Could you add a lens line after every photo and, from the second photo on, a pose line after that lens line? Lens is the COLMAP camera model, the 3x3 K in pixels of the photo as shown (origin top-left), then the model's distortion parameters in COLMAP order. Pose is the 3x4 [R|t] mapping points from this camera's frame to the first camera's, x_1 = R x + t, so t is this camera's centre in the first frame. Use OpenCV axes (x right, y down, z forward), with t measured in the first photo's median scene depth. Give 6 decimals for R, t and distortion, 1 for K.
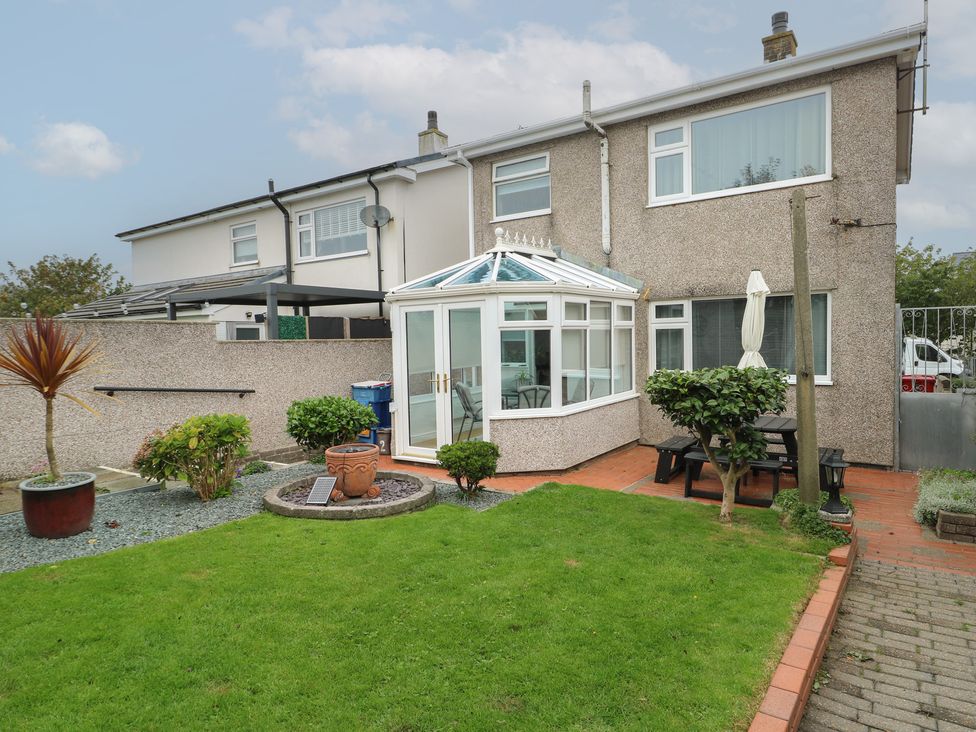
lens RADIAL K [[578.8, 0, 488.0], [0, 578.8, 366.0], [0, 0, 1]] dist [-0.002994, -0.000781]
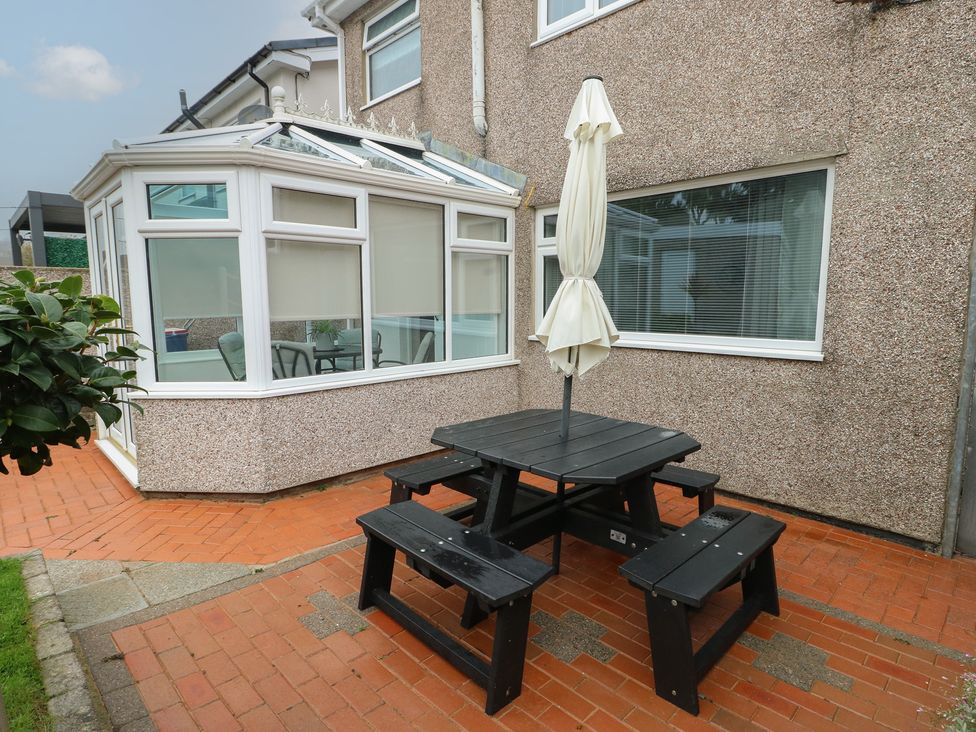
lens RADIAL K [[523.4, 0, 492.1], [0, 523.4, 363.1], [0, 0, 1]] dist [0.001875, -0.019866]
pose [[0.983410, 0.042778, -0.176281, 0.366473], [-0.028834, 0.996304, 0.080918, 0.006648], [0.179091, -0.074493, 0.981008, 0.477710]]
